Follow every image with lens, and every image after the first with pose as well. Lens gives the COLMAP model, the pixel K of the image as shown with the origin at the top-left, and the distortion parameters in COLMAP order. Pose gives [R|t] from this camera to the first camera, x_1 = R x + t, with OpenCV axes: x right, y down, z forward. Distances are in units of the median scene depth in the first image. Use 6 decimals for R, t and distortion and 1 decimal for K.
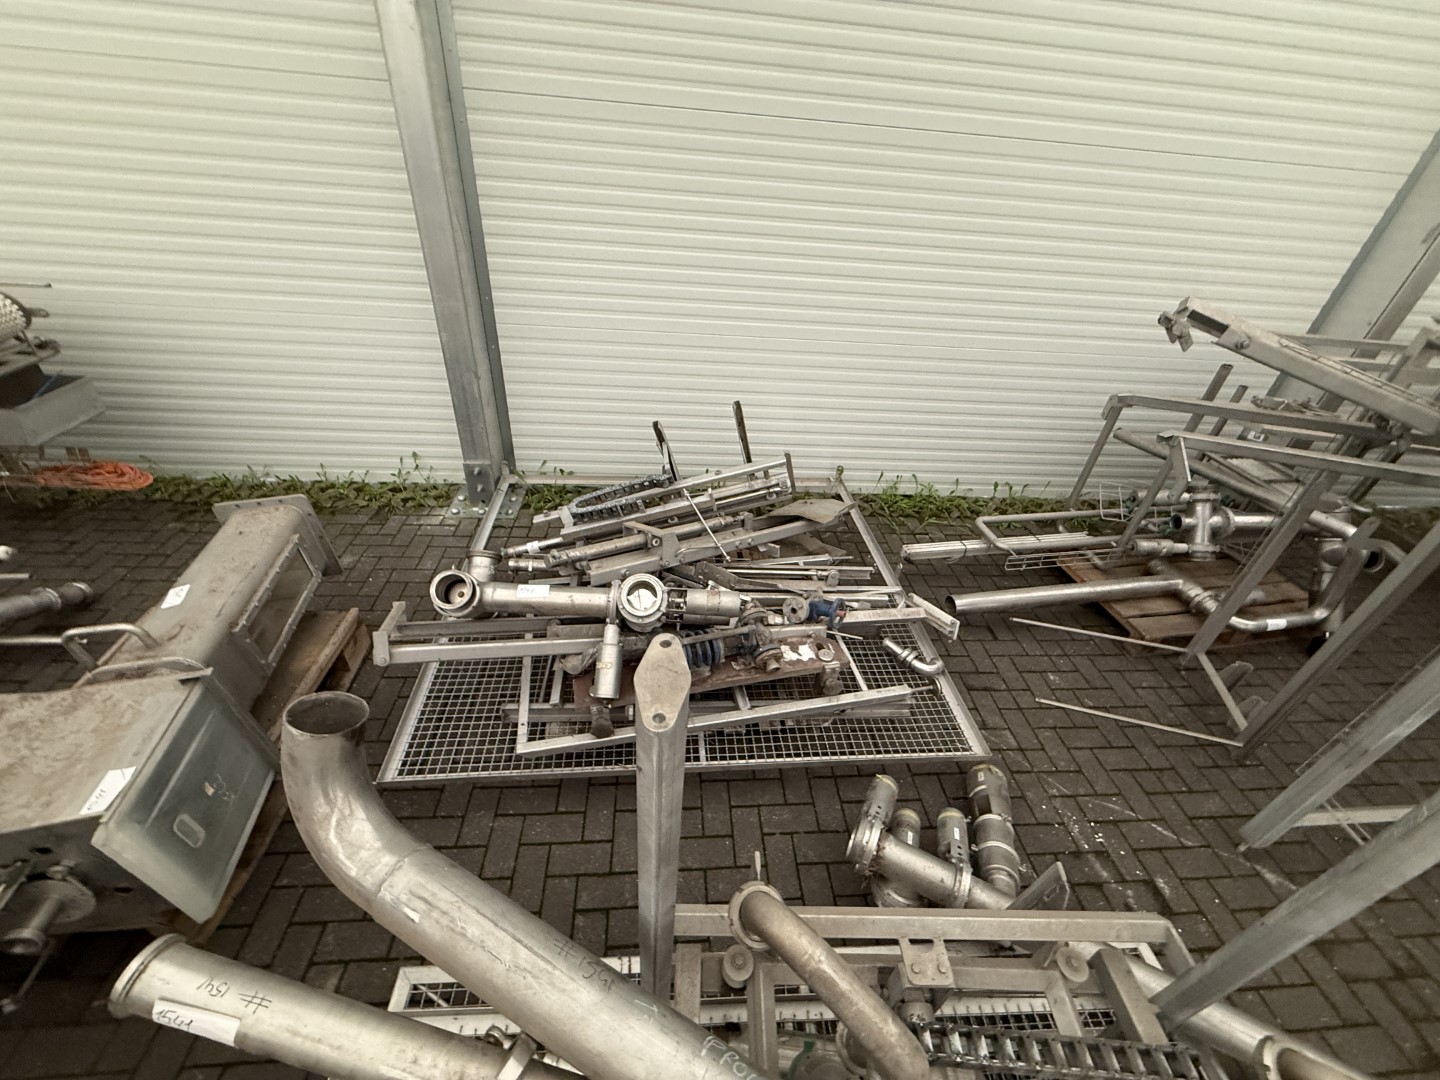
lens RADIAL K [[572.3, 0, 715.8], [0, 572.3, 537.6], [0, 0, 1]] dist [0.001180, -0.000780]
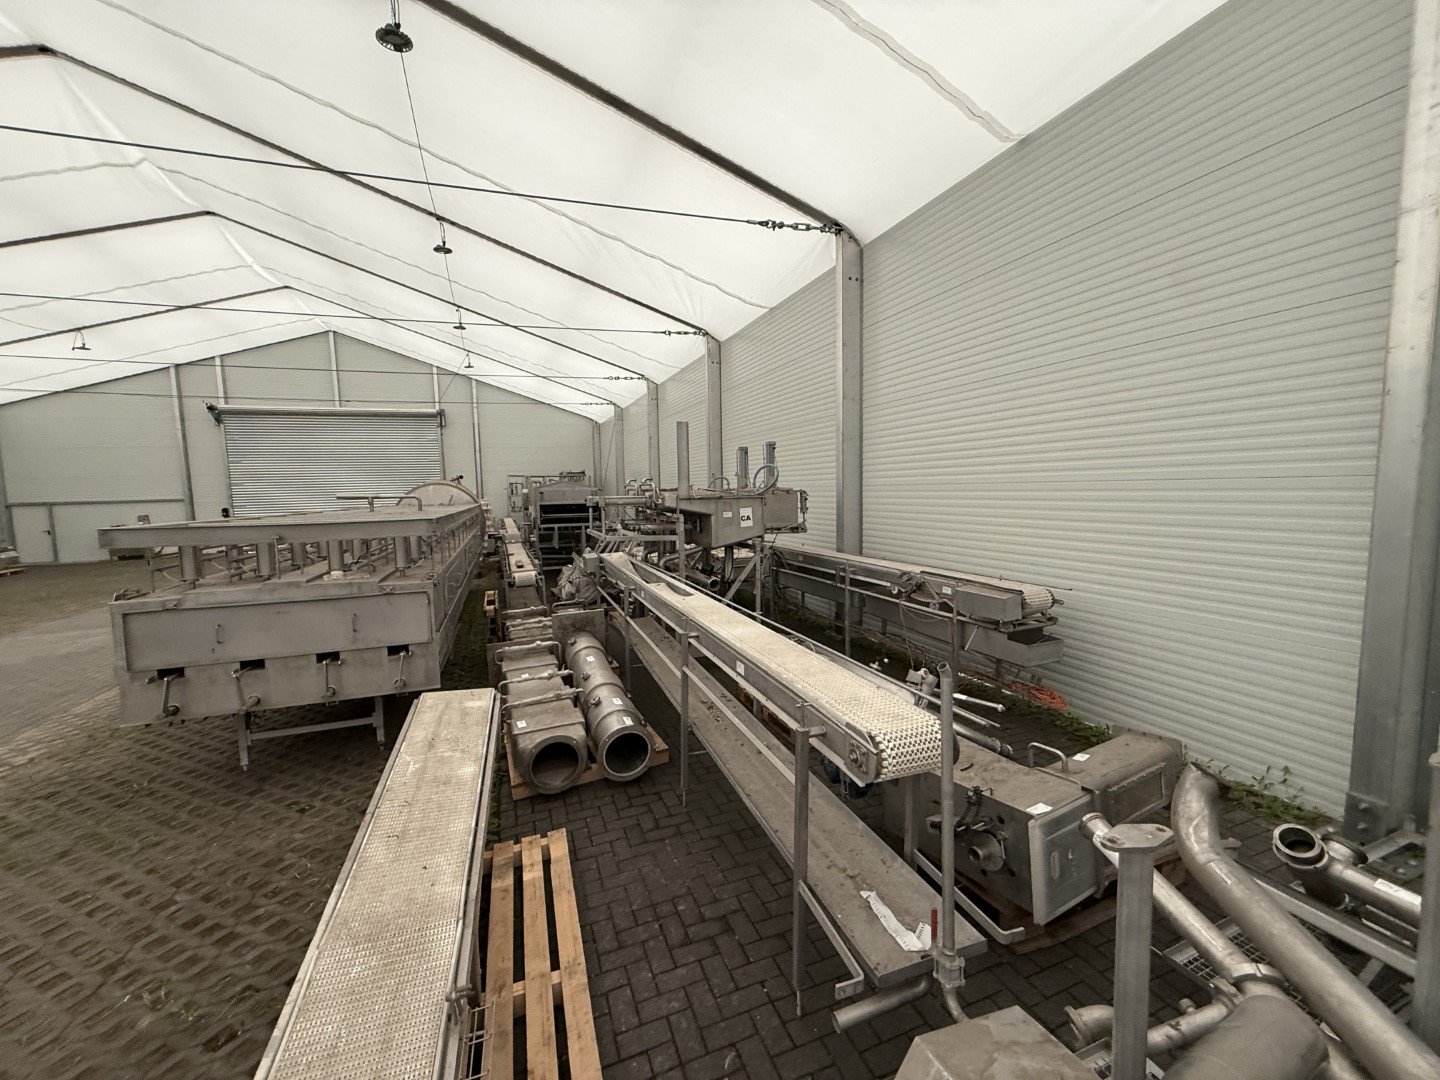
lens RADIAL K [[572.3, 0, 717.1], [0, 572.3, 537.5], [0, 0, 1]] dist [0.001180, -0.000780]
pose [[0.285588, 0.004272, -0.958343, 0.210560], [-0.518527, 0.841664, -0.150770, 0.244375], [0.805959, 0.539985, 0.242584, -0.378634]]
